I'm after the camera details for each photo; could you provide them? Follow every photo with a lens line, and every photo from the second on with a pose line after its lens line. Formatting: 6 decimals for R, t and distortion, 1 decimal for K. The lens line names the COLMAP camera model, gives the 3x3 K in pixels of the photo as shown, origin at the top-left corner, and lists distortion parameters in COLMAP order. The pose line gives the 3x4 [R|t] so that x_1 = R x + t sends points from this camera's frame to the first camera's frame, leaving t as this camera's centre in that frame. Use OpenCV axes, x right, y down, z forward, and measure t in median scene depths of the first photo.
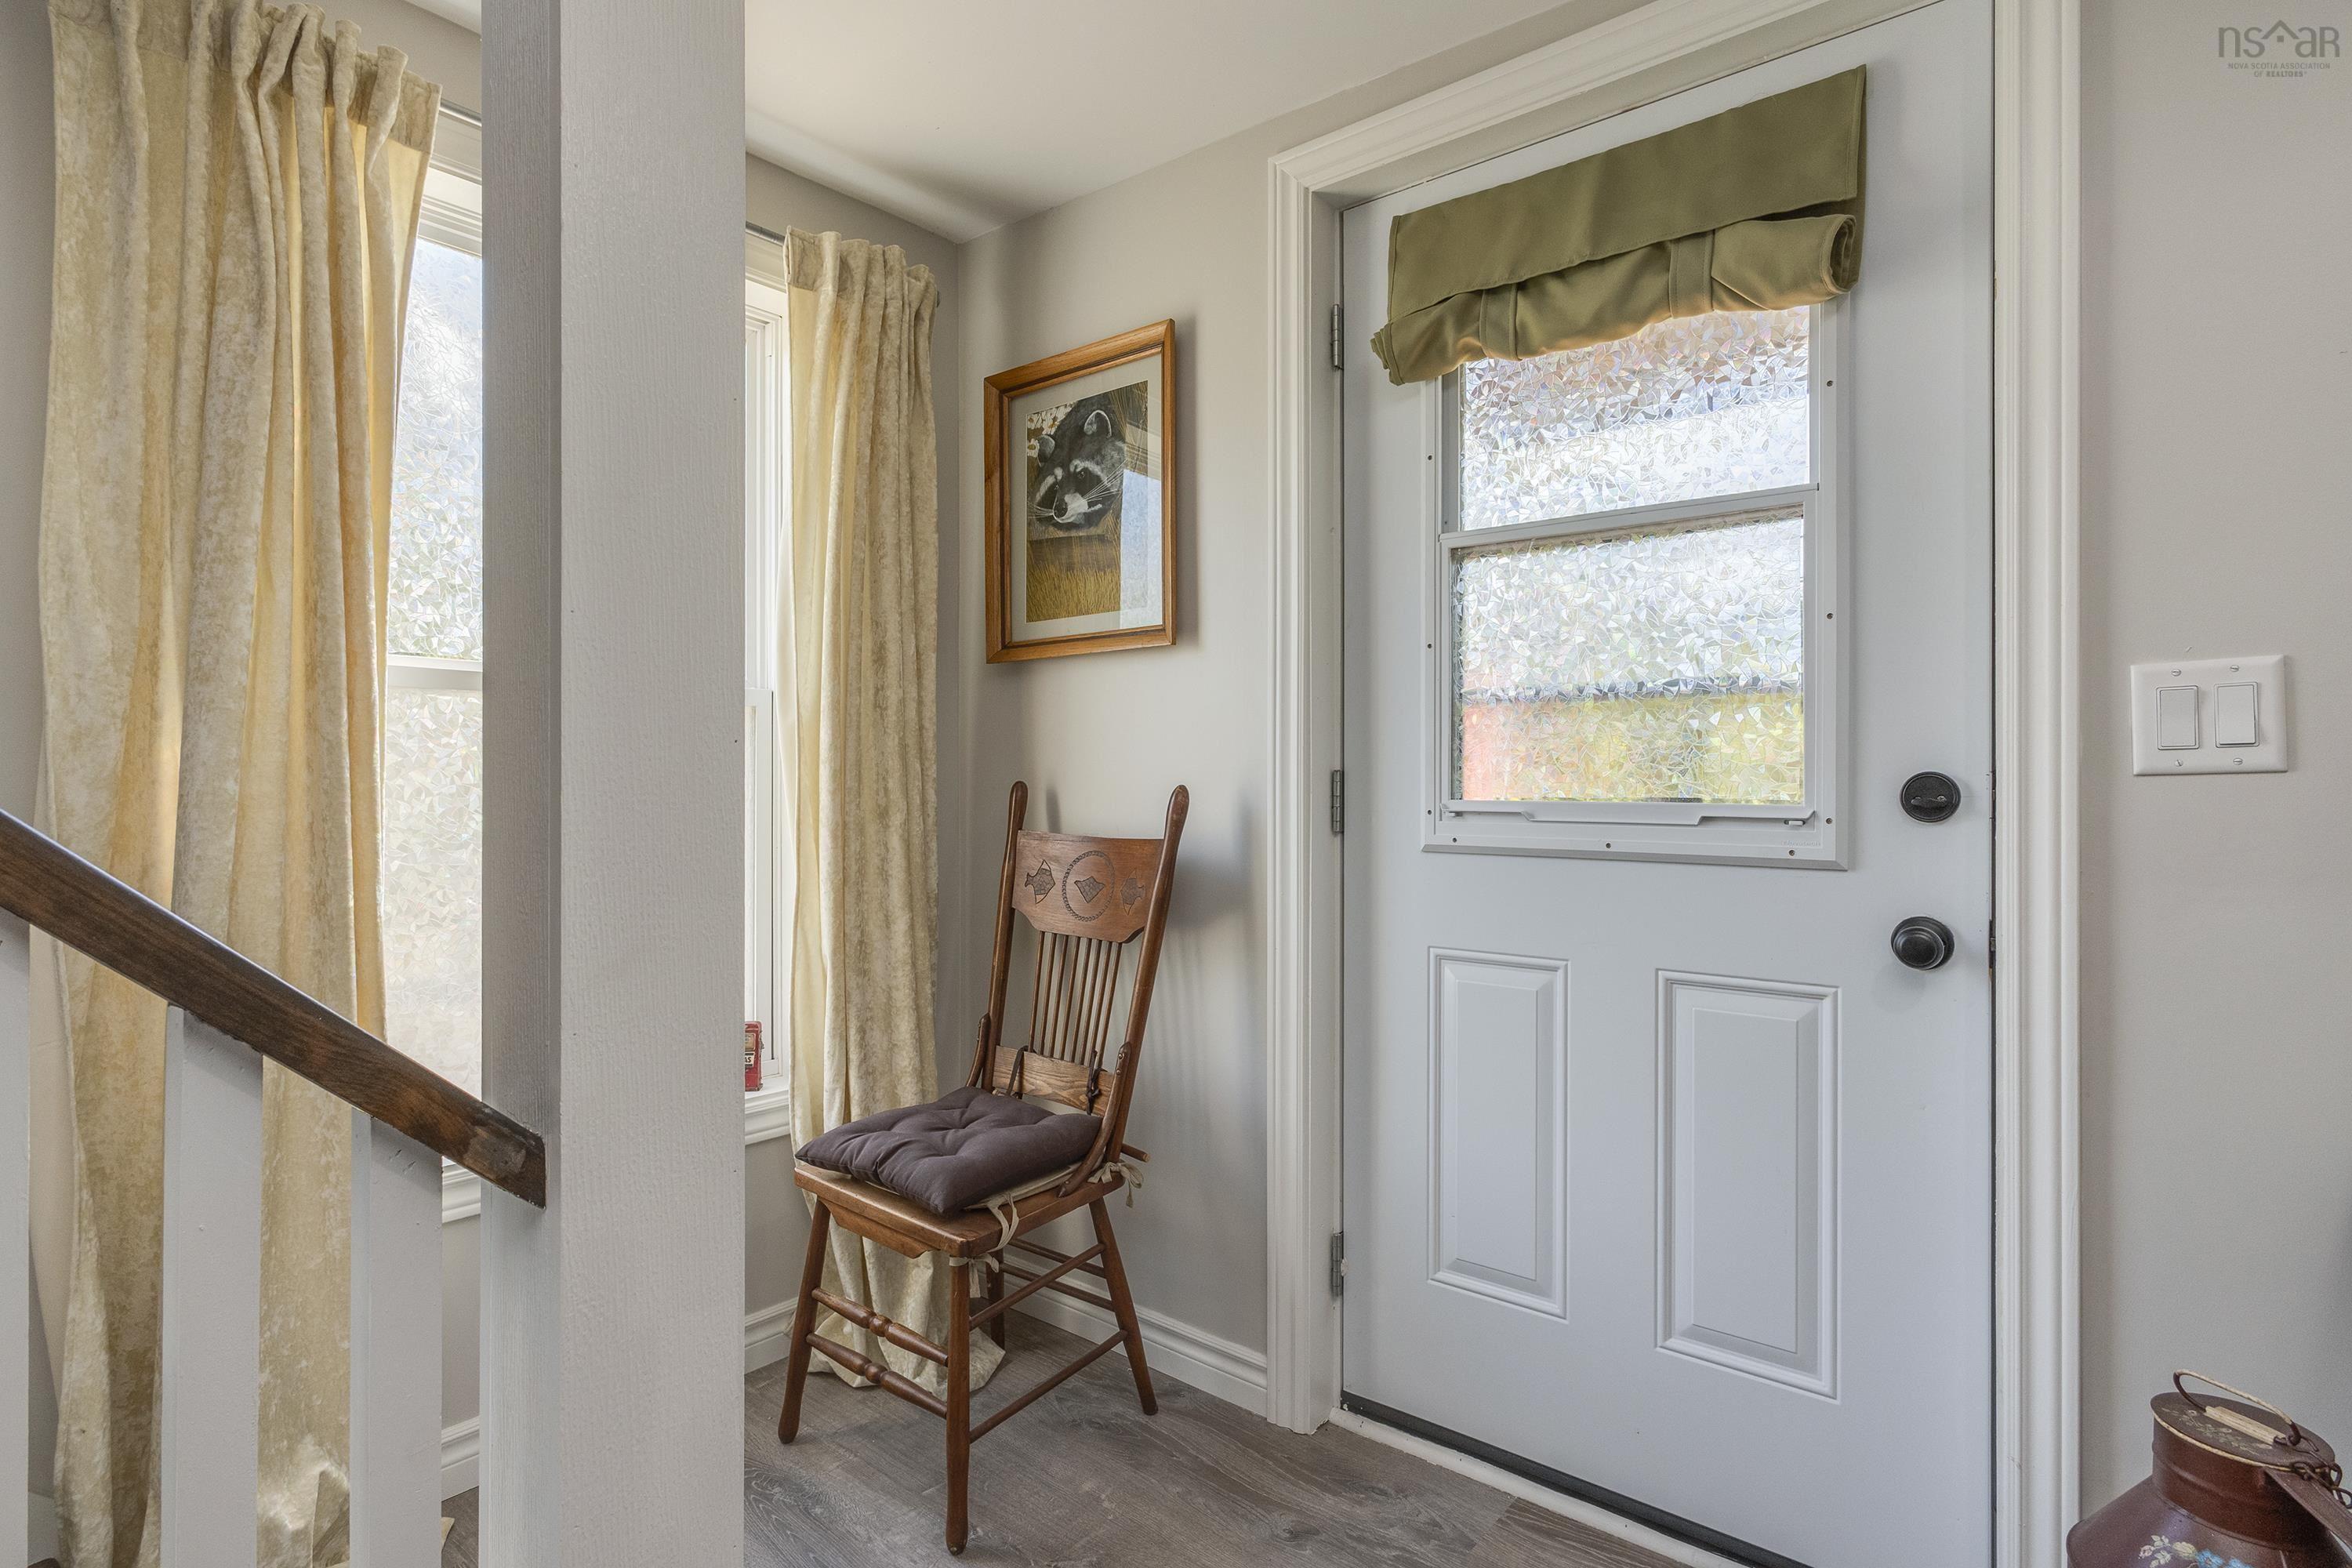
lens RADIAL K [[1169.1, 0, 1179.8], [0, 1169.1, 775.9], [0, 0, 1]] dist [-0.009761, 0.000986]
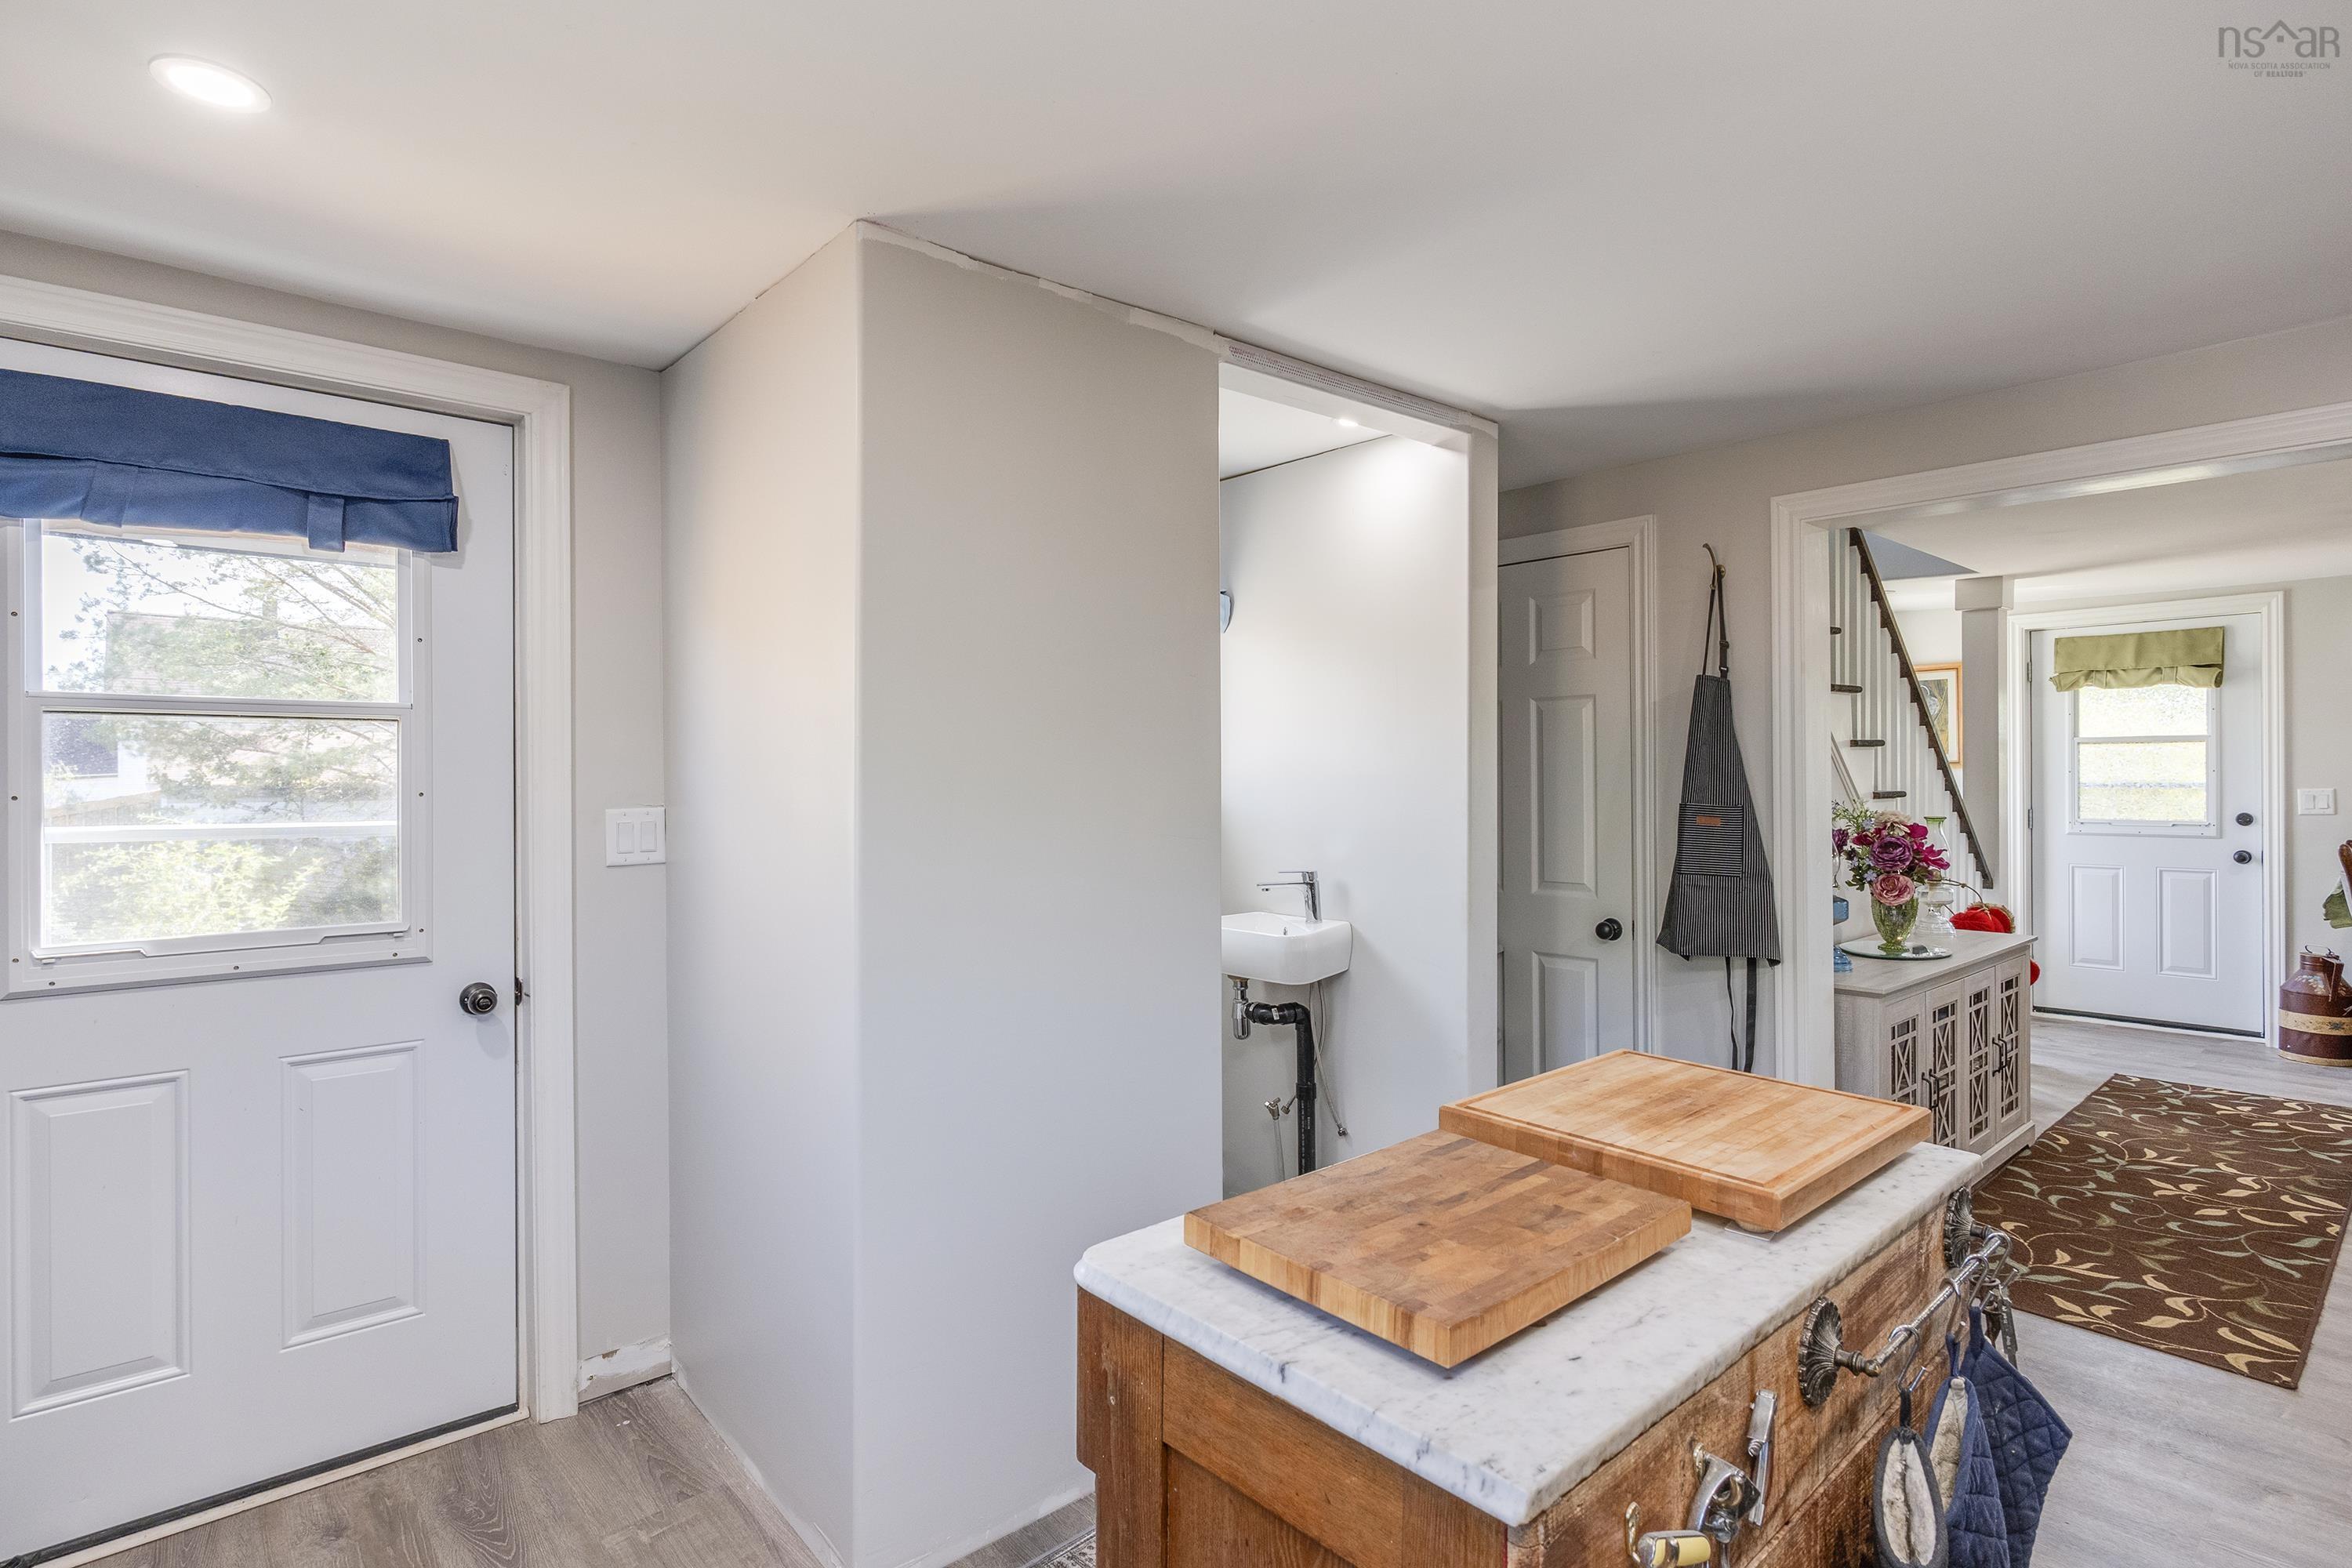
lens RADIAL K [[1169.1, 0, 1162.3], [0, 1169.1, 776.9], [0, 0, 1]] dist [-0.009761, 0.000986]
pose [[0.982383, -0.008906, -0.186667, -1.646671], [0.009497, 0.999952, 0.002276, -0.125671], [0.186638, -0.004009, 0.982421, -2.626202]]
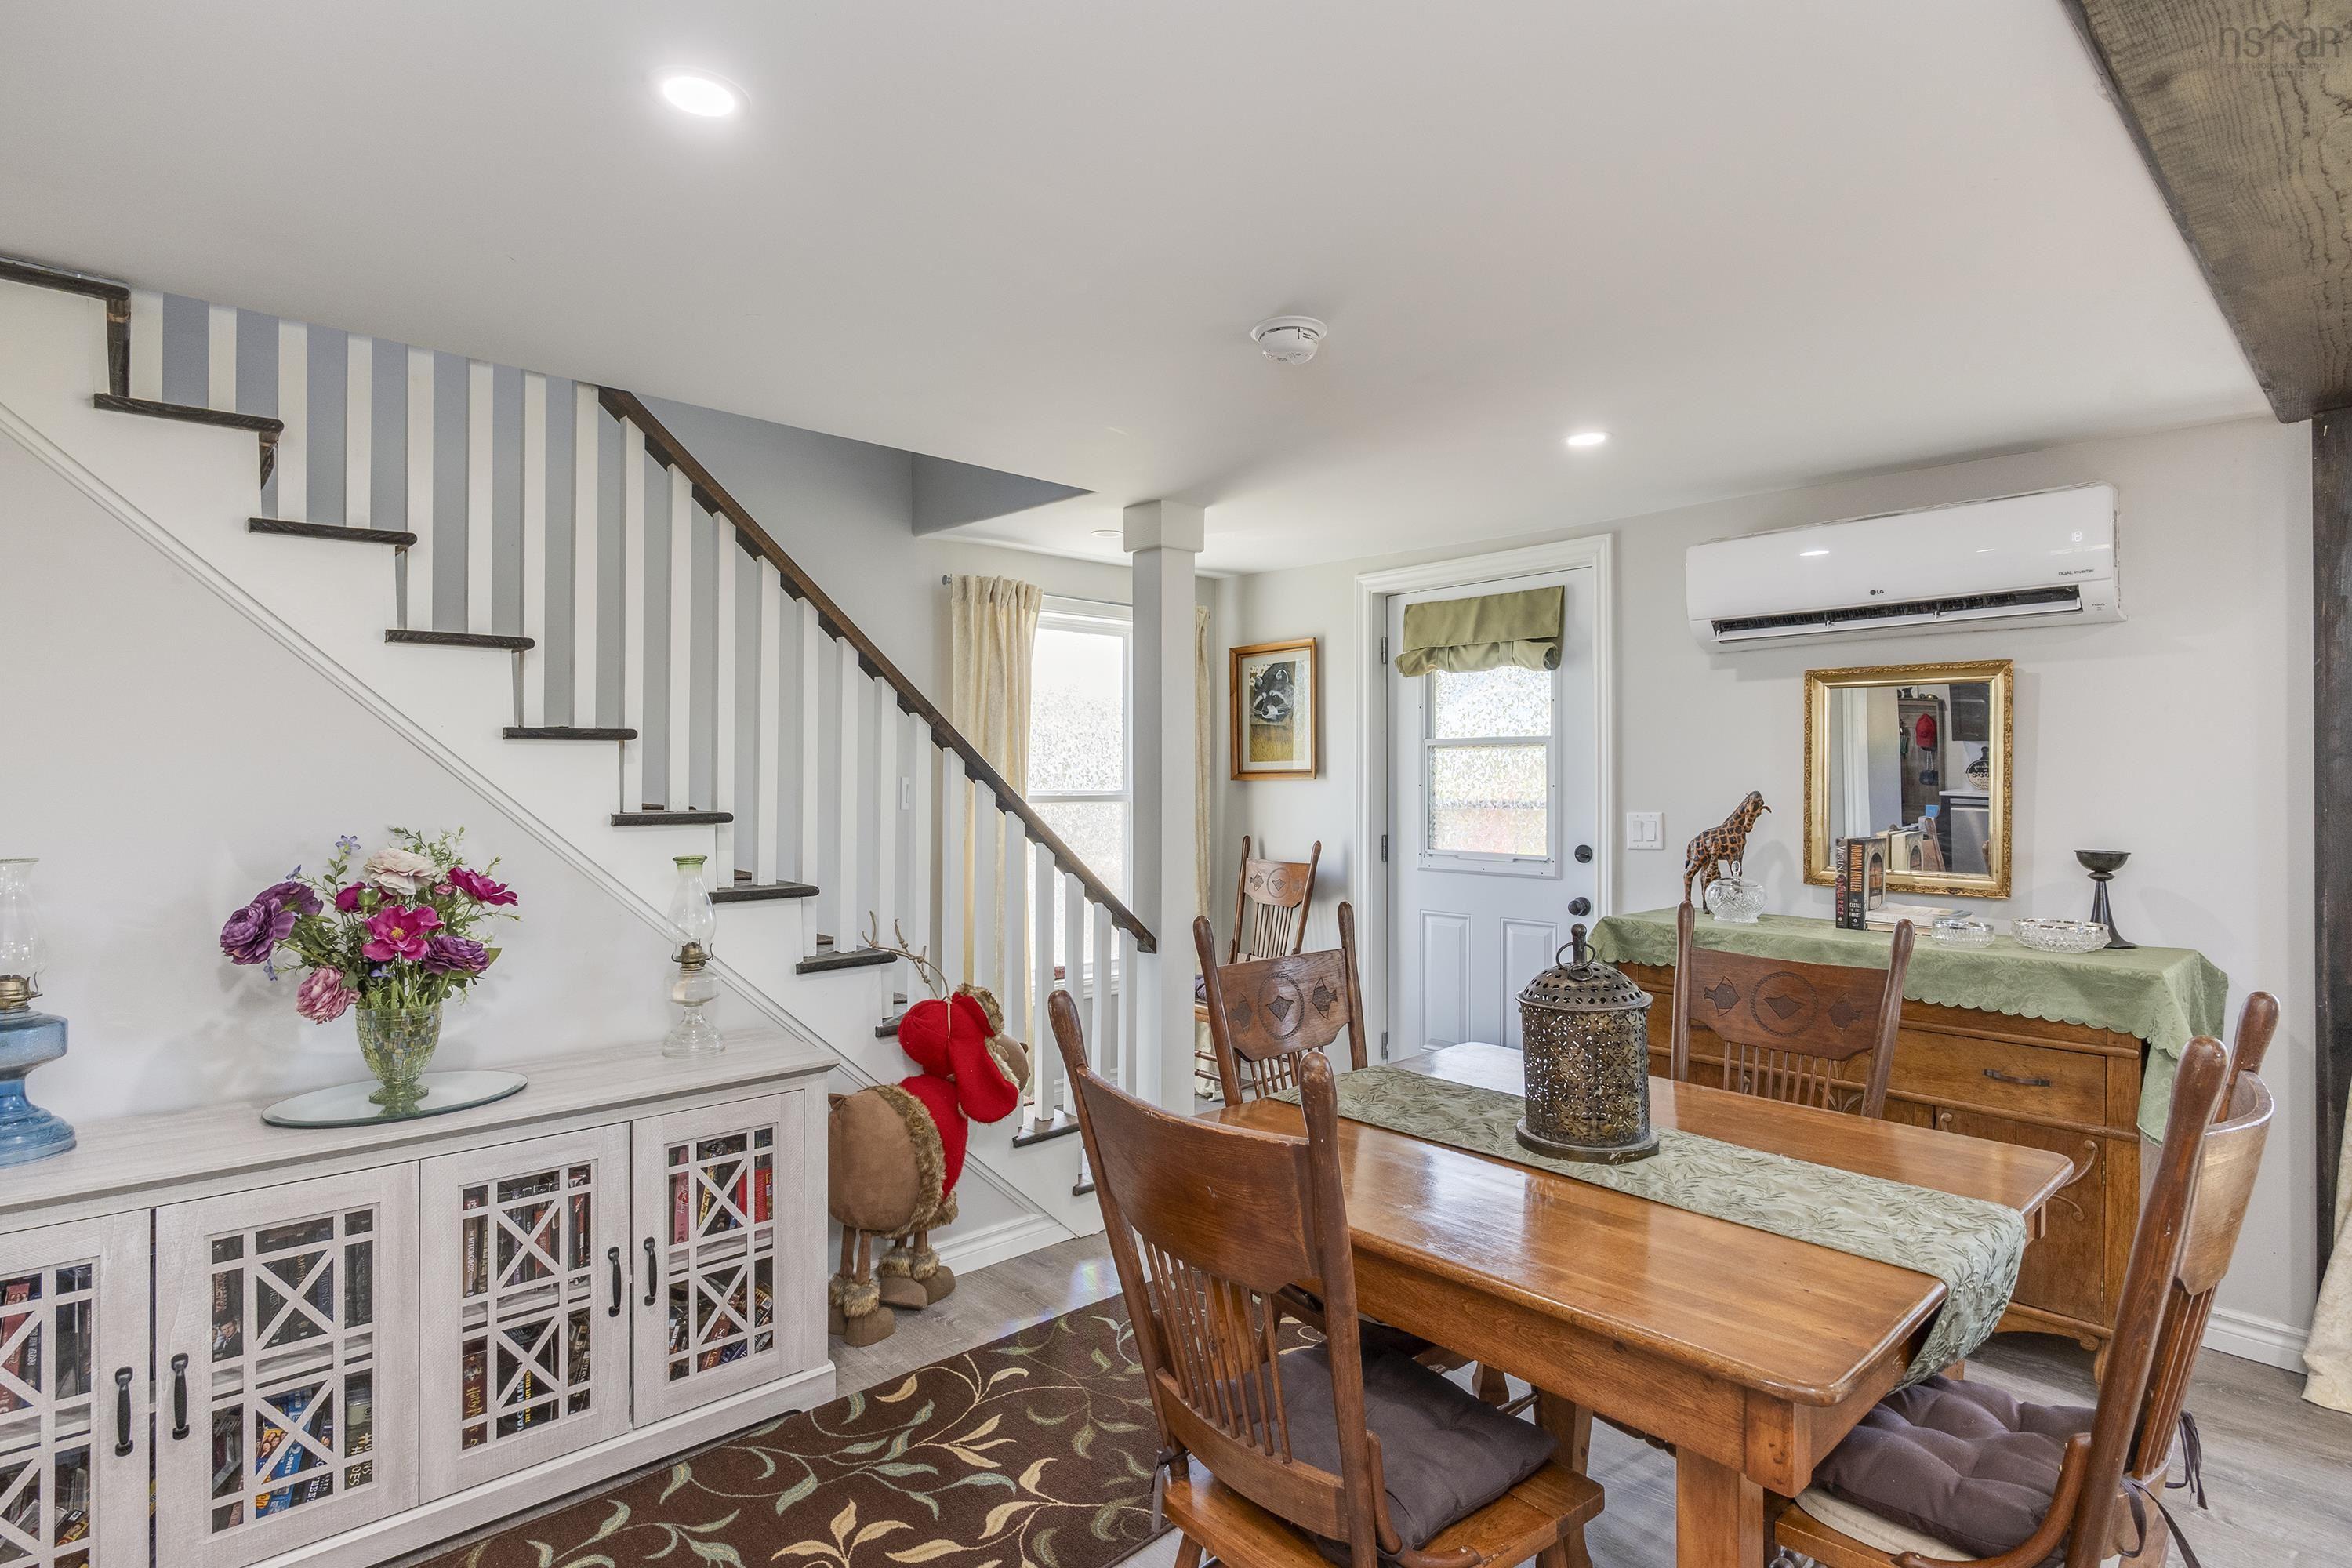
lens RADIAL K [[1169.1, 0, 1170.9], [0, 1169.1, 786.4], [0, 0, 1]] dist [-0.009761, 0.000986]
pose [[0.987150, -0.000192, -0.159796, 0.089722], [0.000944, 0.999989, 0.004630, -0.118783], [0.159793, -0.004721, 0.987139, -1.446050]]
